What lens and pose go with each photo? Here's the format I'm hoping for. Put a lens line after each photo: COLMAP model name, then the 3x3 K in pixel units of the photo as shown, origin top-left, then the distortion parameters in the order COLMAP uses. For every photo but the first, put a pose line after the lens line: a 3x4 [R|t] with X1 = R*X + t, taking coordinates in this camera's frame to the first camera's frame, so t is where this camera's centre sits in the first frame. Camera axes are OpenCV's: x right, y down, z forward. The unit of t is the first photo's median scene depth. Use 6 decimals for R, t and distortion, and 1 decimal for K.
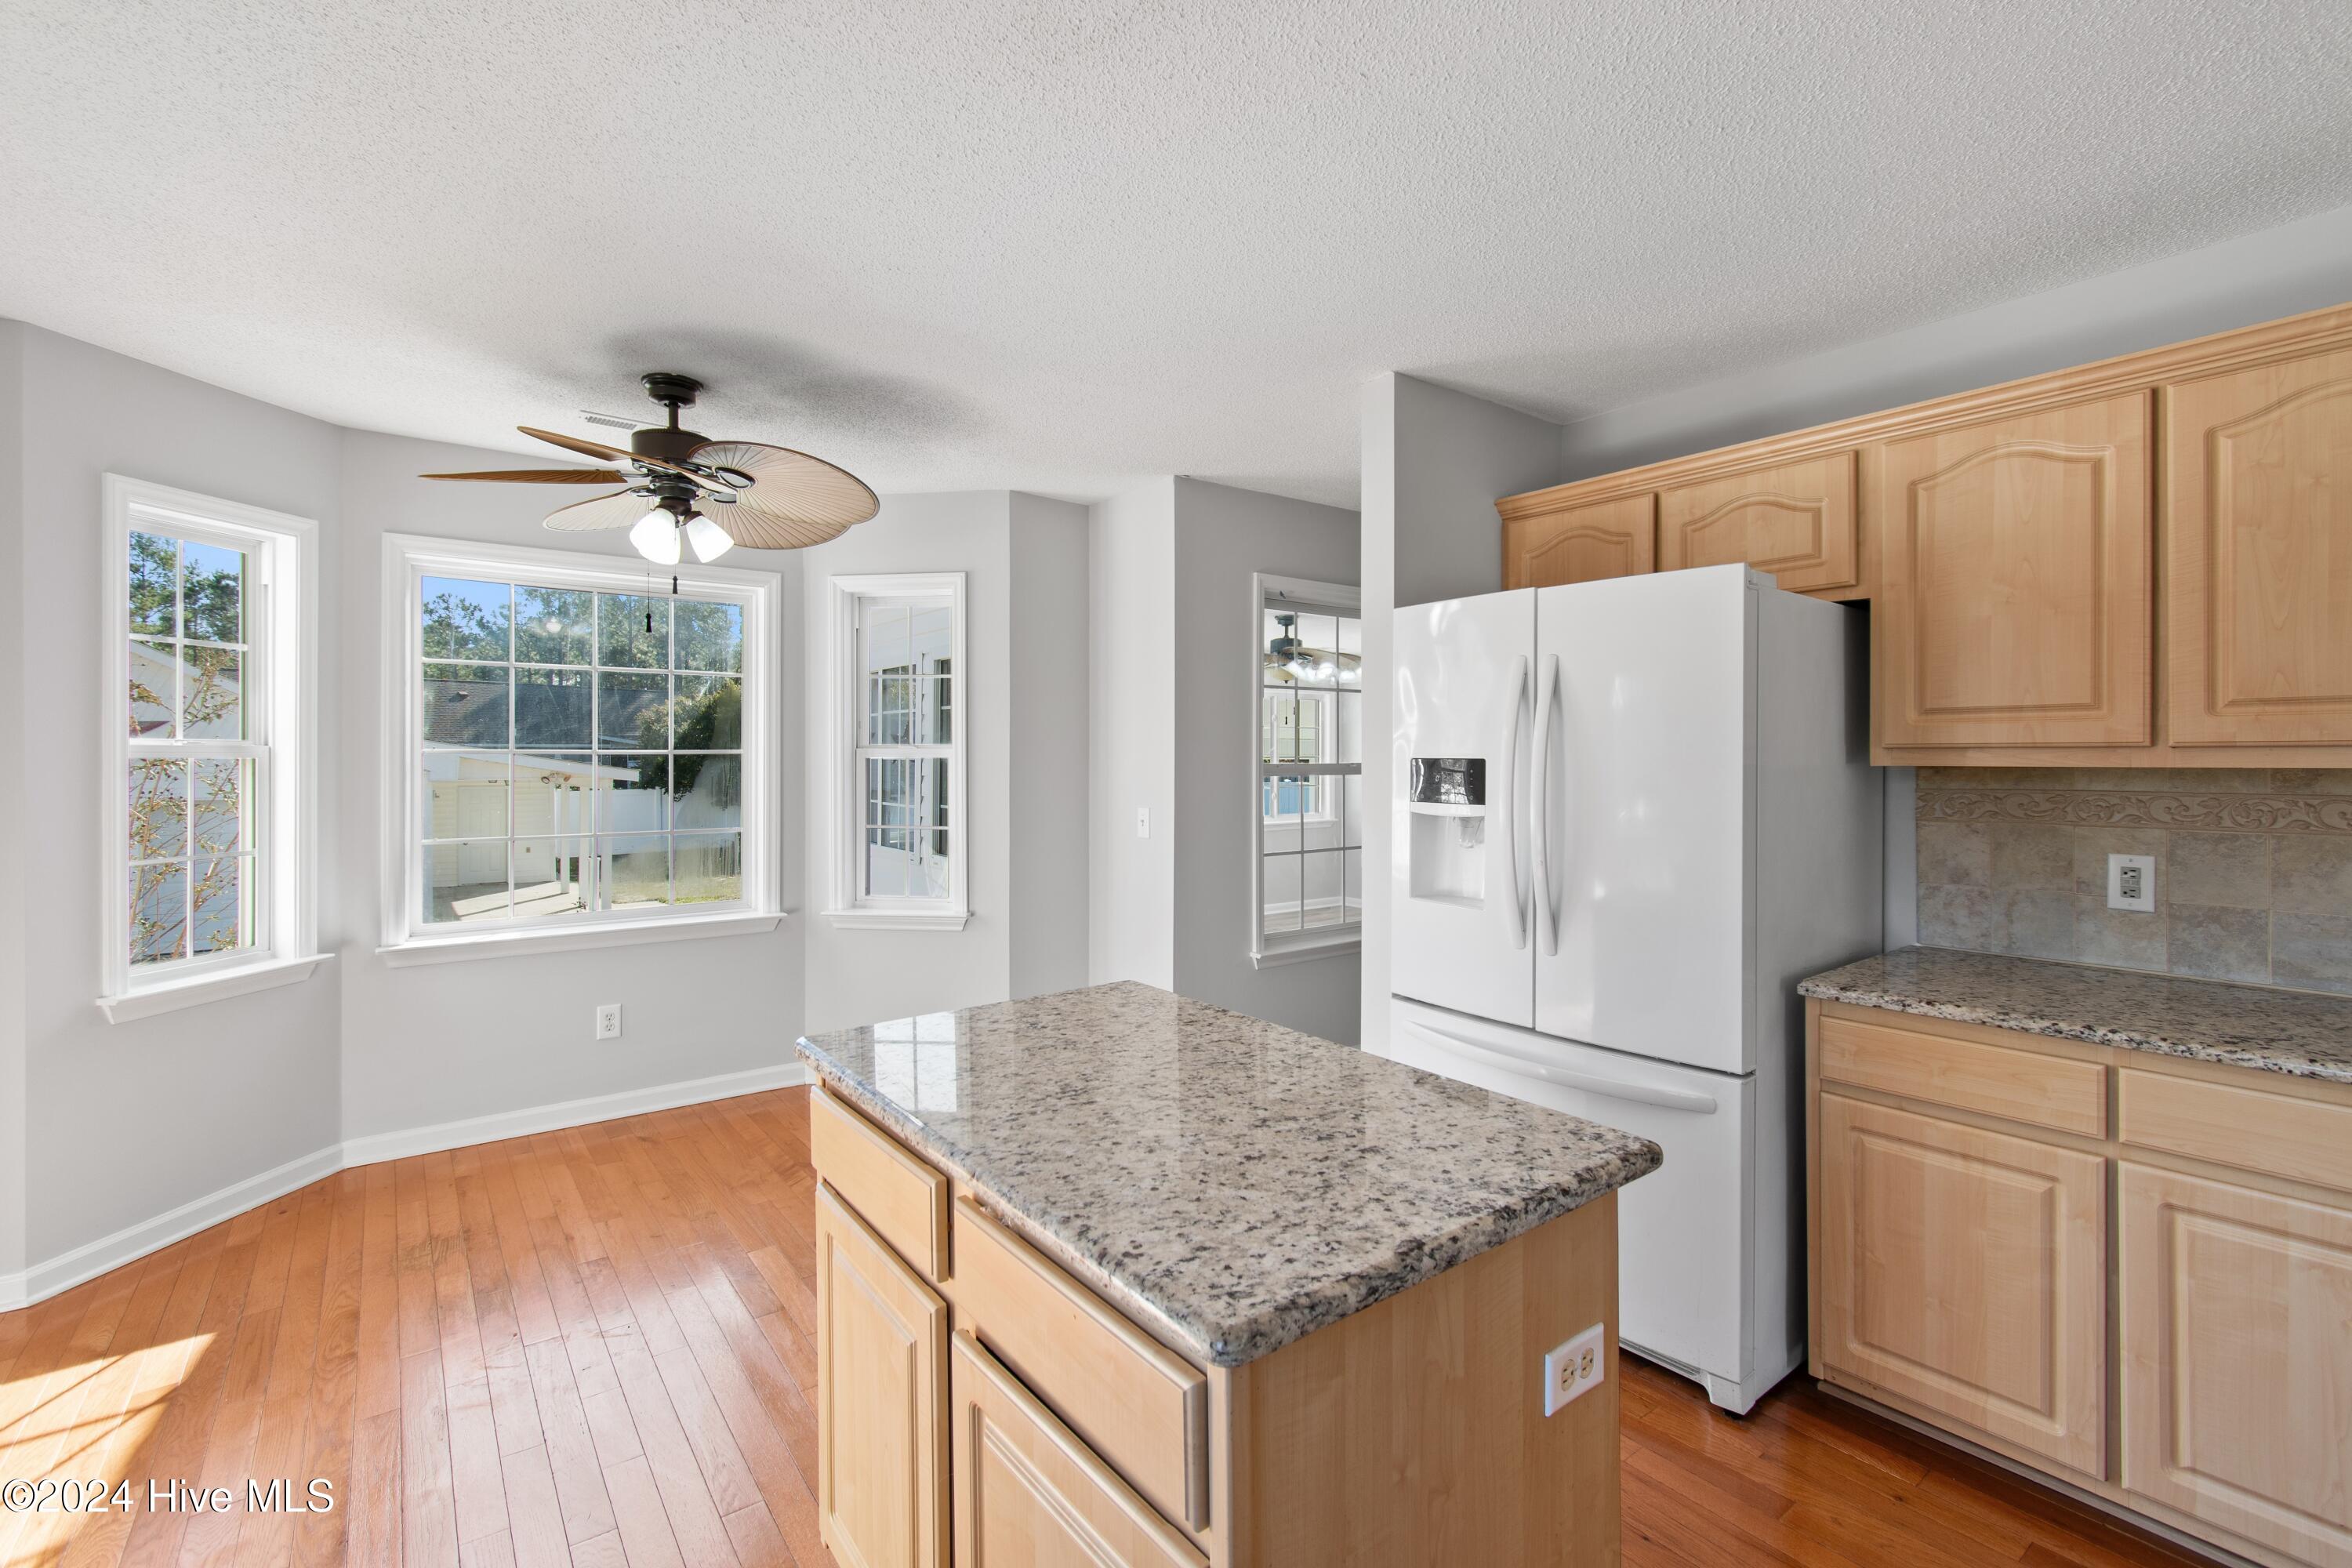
lens RADIAL K [[1058.7, 0, 1182.6], [0, 1058.7, 754.2], [0, 0, 1]] dist [0.003506, 0.000523]
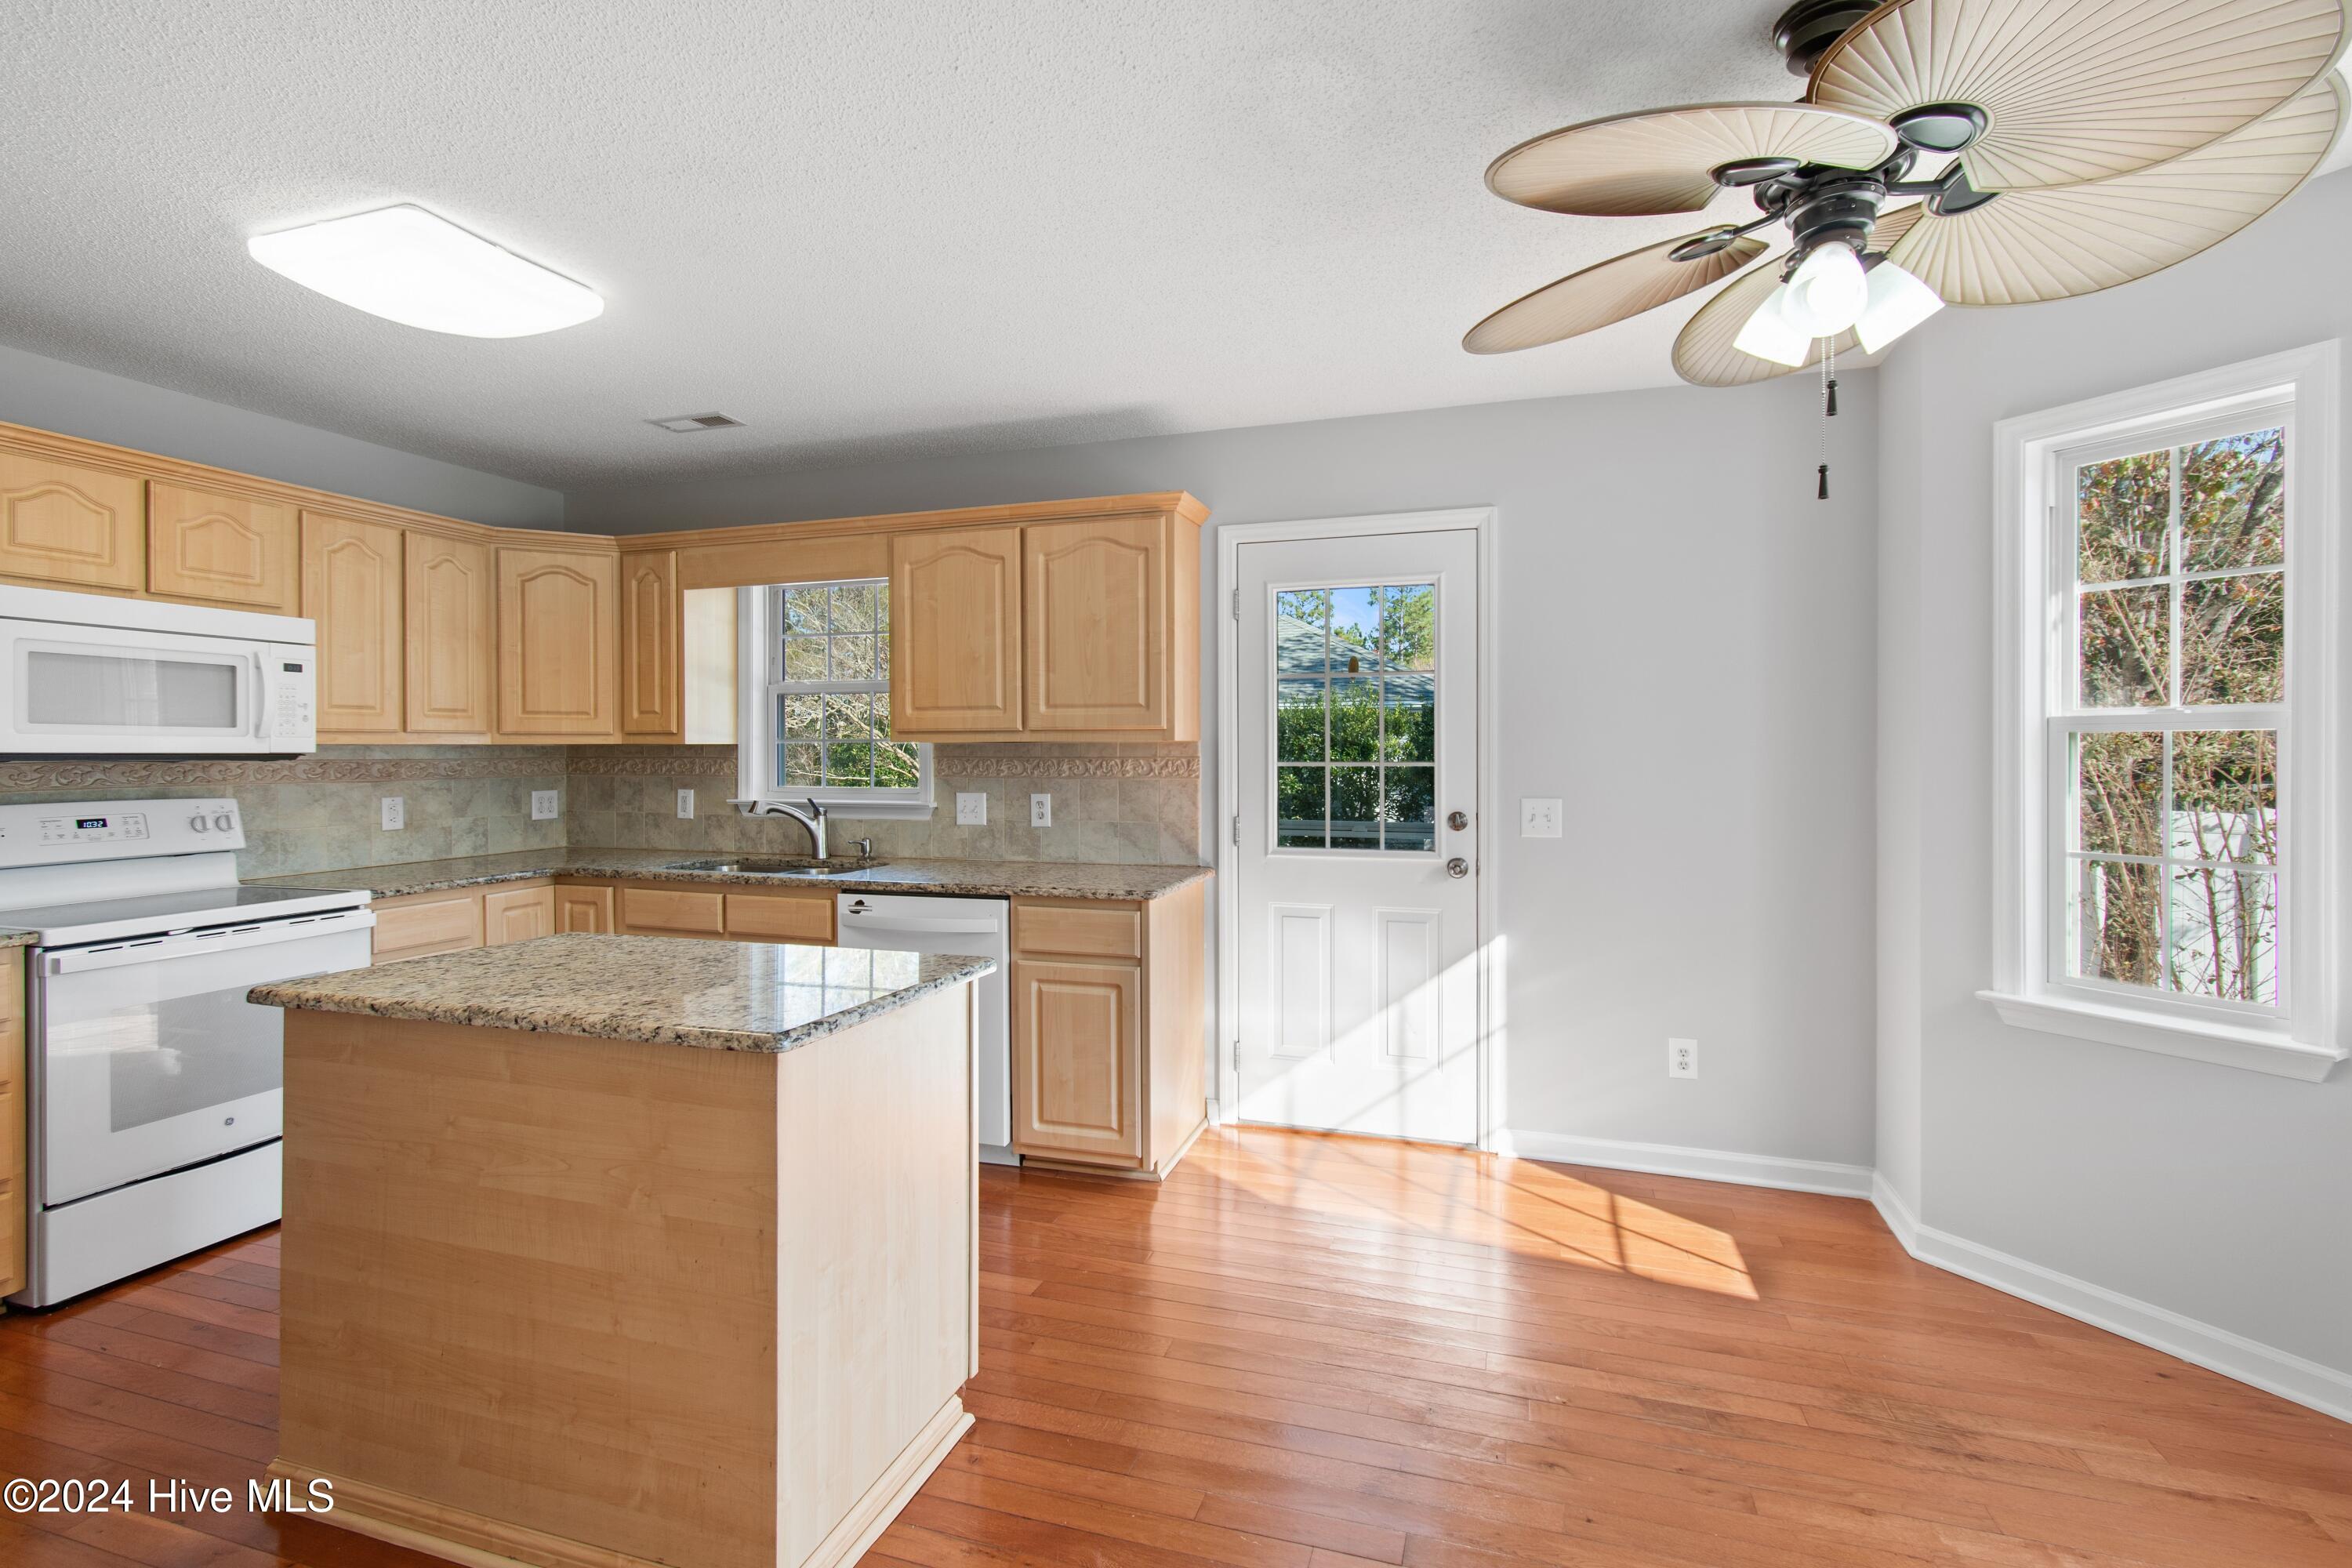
lens RADIAL K [[1058.7, 0, 1182.6], [0, 1058.7, 754.2], [0, 0, 1]] dist [0.003506, 0.000523]
pose [[-0.816402, 0.003014, -0.577477, 0.232010], [0.002397, 0.999995, 0.001830, 0.048384], [0.577480, 0.000110, -0.816405, 3.162810]]
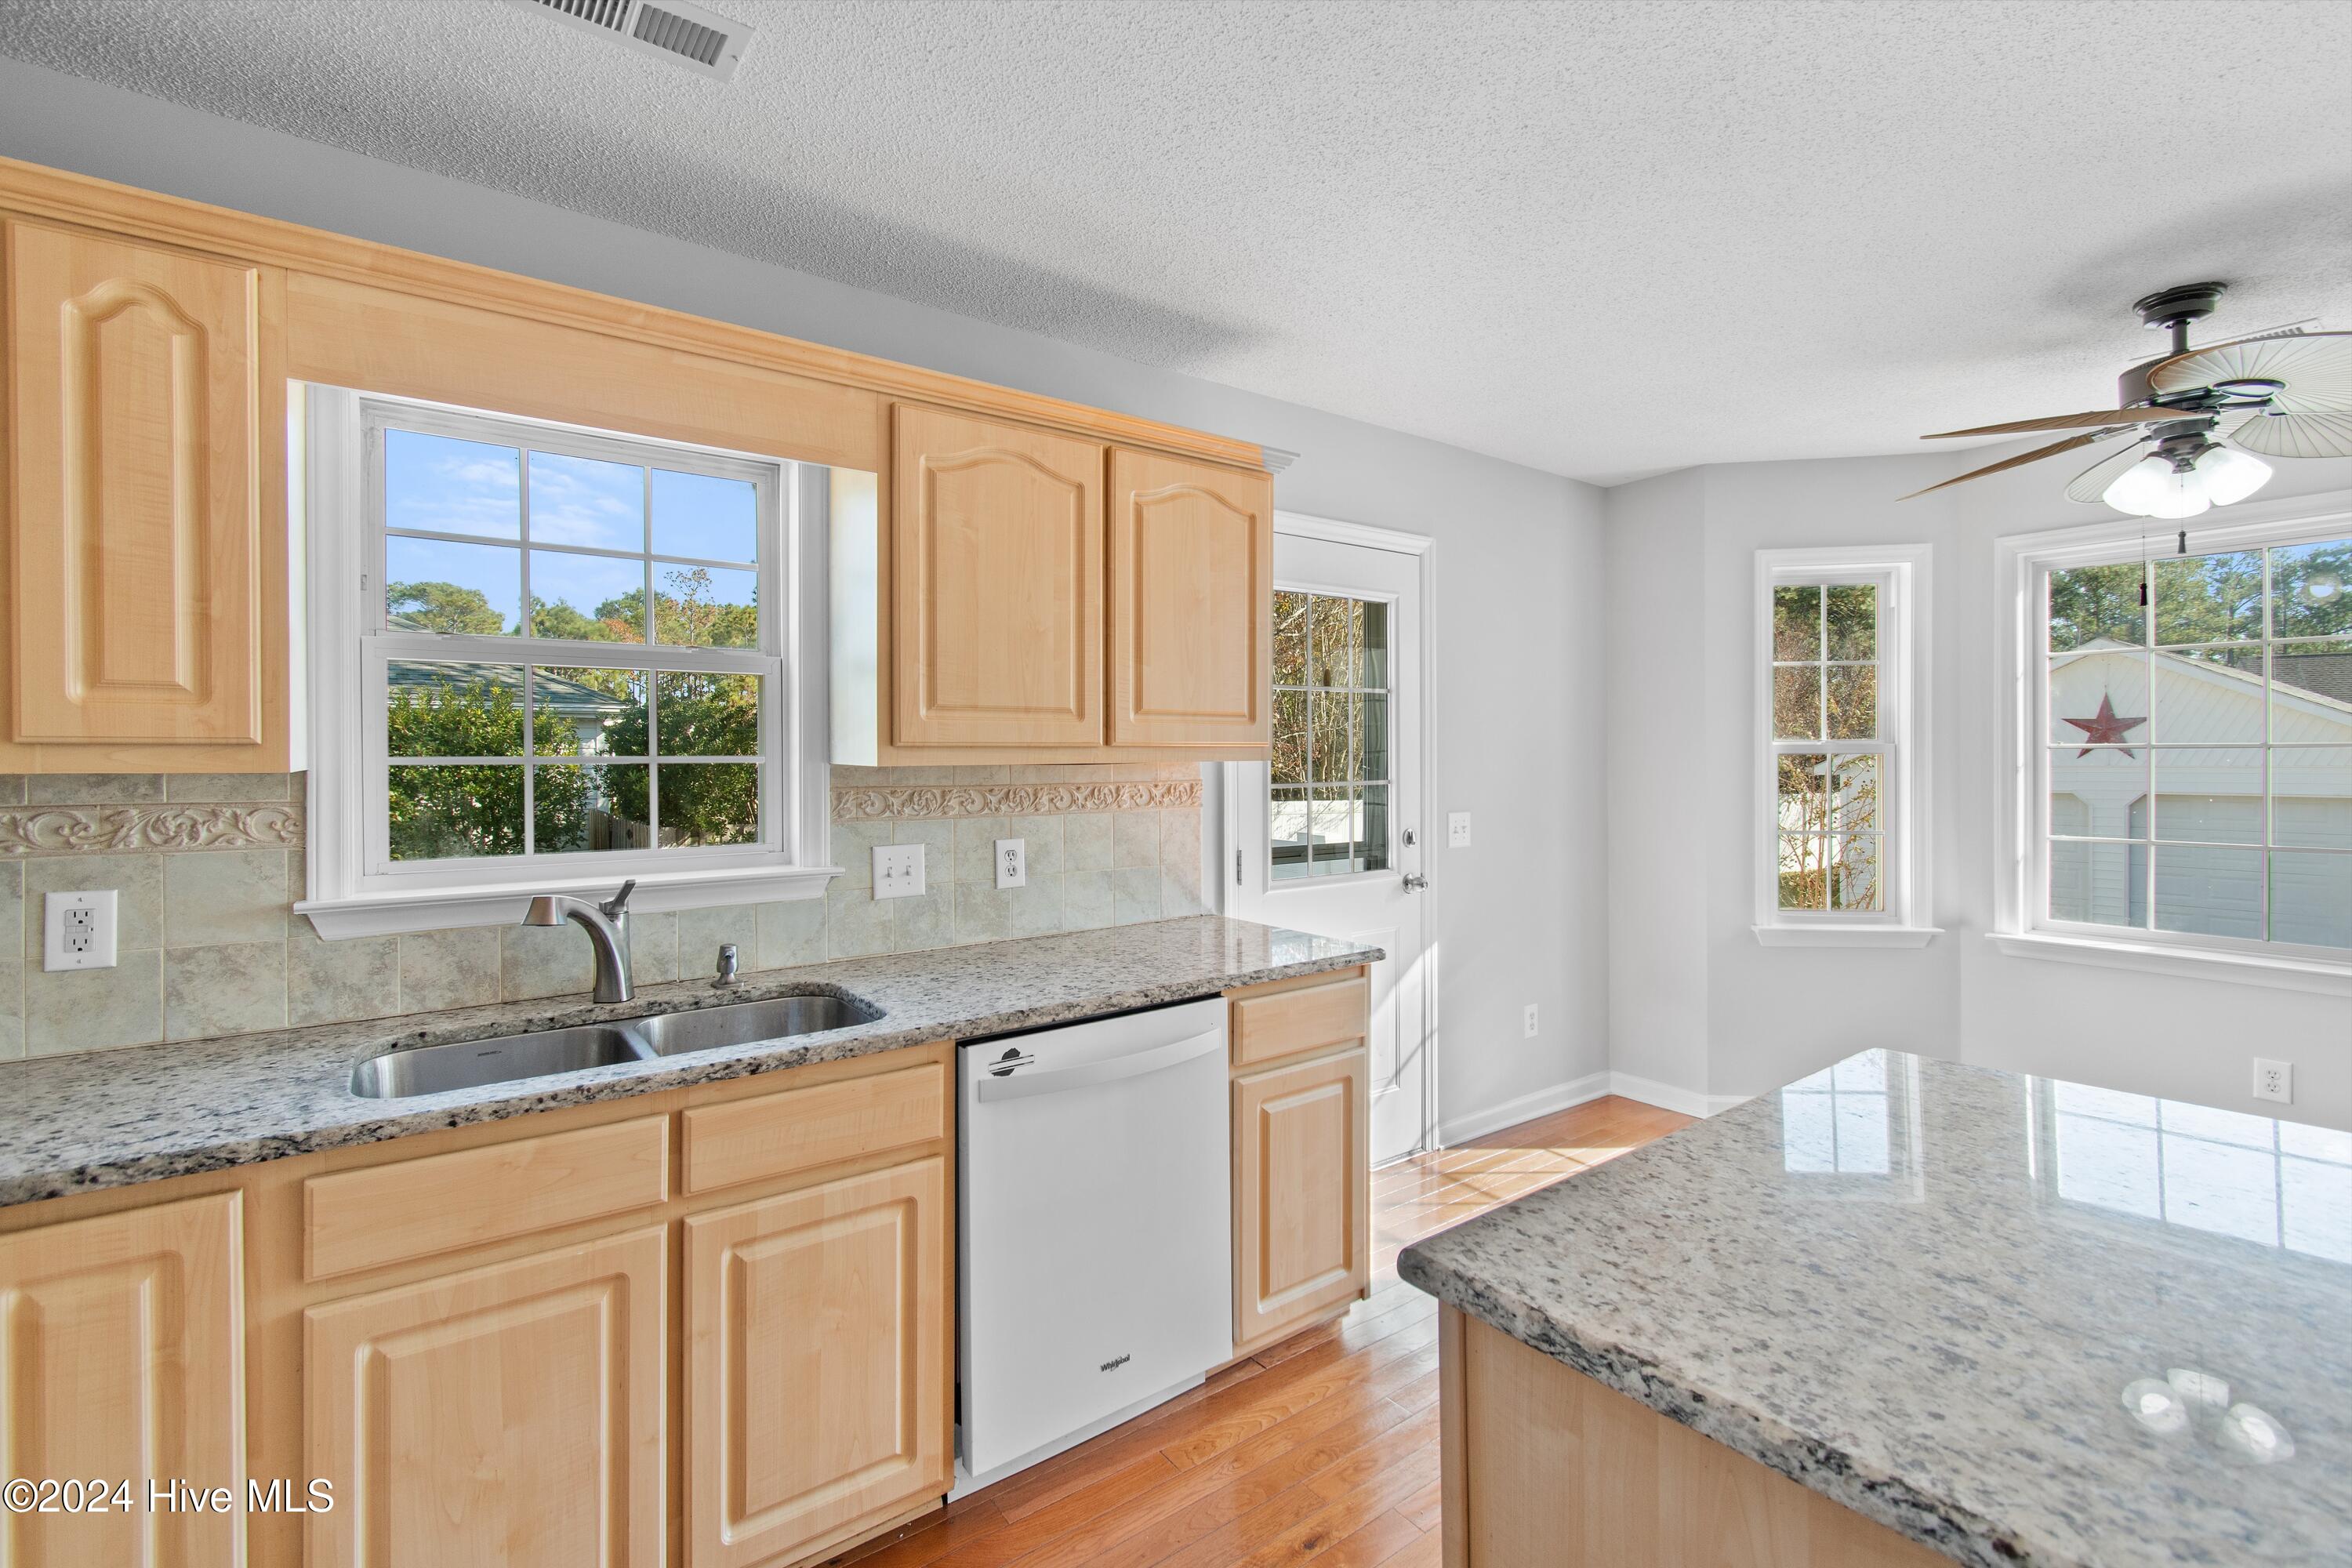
lens RADIAL K [[1027.9, 0, 1142.4], [0, 1027.9, 758.2], [0, 0, 1]] dist [0.003834, -0.000144]
pose [[-0.025514, 0.003862, -0.999667, 0.847325], [0.005290, 0.999979, 0.003729, 0.000180], [0.999660, -0.005194, -0.025534, 0.534363]]
